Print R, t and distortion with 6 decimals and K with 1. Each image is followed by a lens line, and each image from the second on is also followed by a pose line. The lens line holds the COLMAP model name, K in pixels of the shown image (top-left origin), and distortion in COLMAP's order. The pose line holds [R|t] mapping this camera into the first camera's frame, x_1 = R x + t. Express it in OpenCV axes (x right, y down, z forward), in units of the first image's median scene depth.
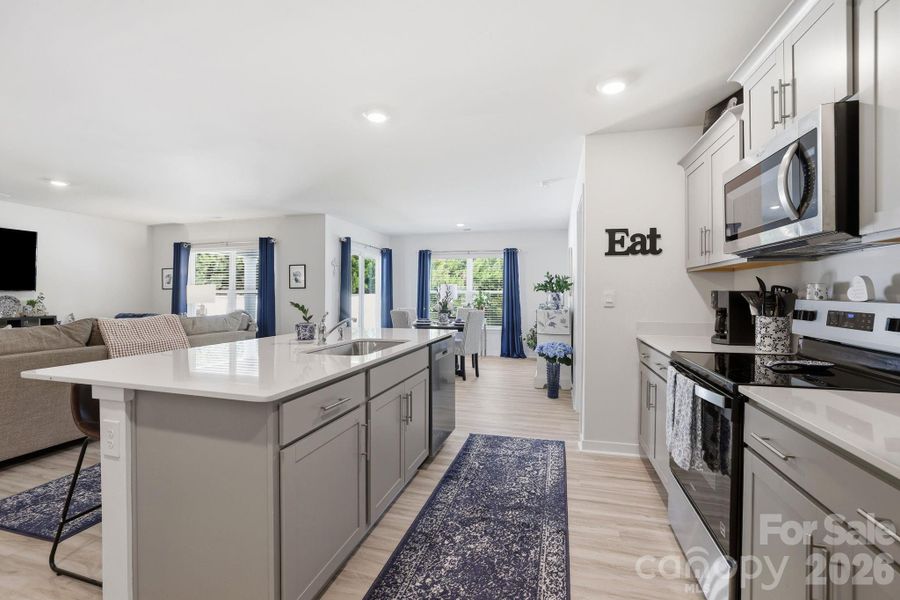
lens RADIAL K [[394.3, 0, 447.6], [0, 394.3, 297.5], [0, 0, 1]] dist [-0.025105, 0.000686]
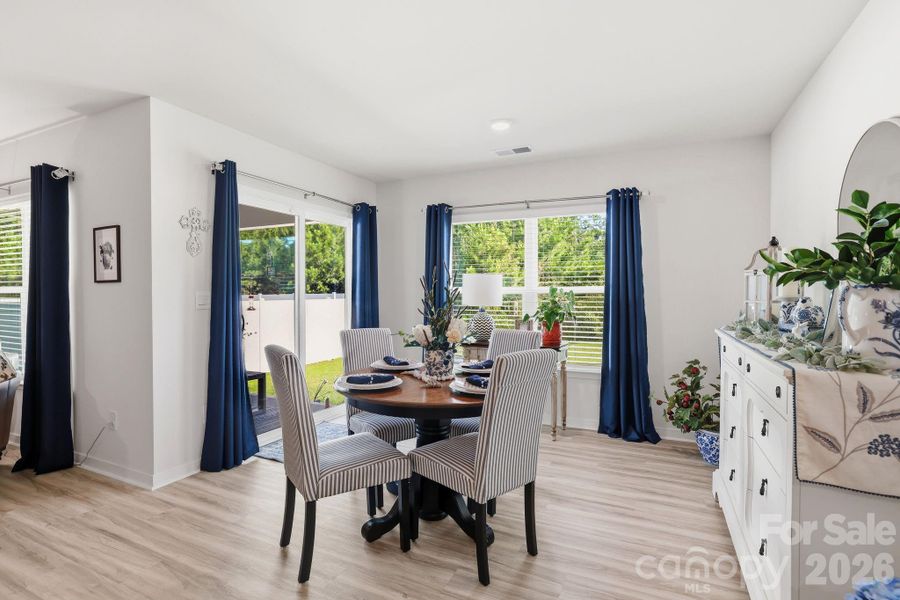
lens RADIAL K [[438.9, 0, 453.8], [0, 438.9, 298.6], [0, 0, 1]] dist [-0.002362, -0.000084]
pose [[0.986359, -0.000625, -0.164608, 0.077618], [0.001477, 0.999986, 0.005051, -0.008679], [0.164603, -0.005225, 0.986346, 0.692883]]
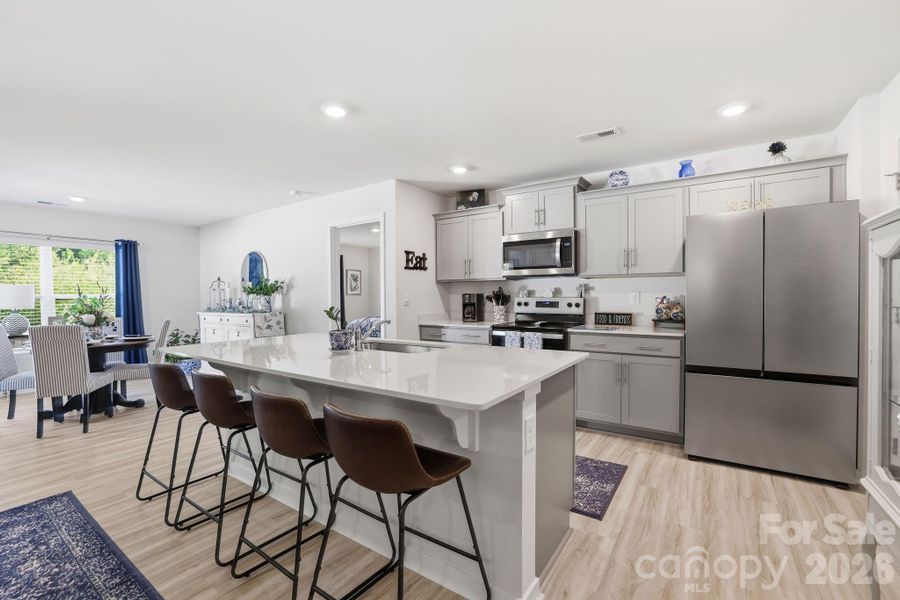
lens RADIAL K [[394.3, 0, 447.6], [0, 394.3, 297.5], [0, 0, 1]] dist [-0.025105, 0.000686]
pose [[0.324008, -0.010980, 0.945991, -0.502572], [0.017771, 0.999827, 0.005518, -0.004974], [-0.945887, 0.015023, 0.324147, 0.220801]]
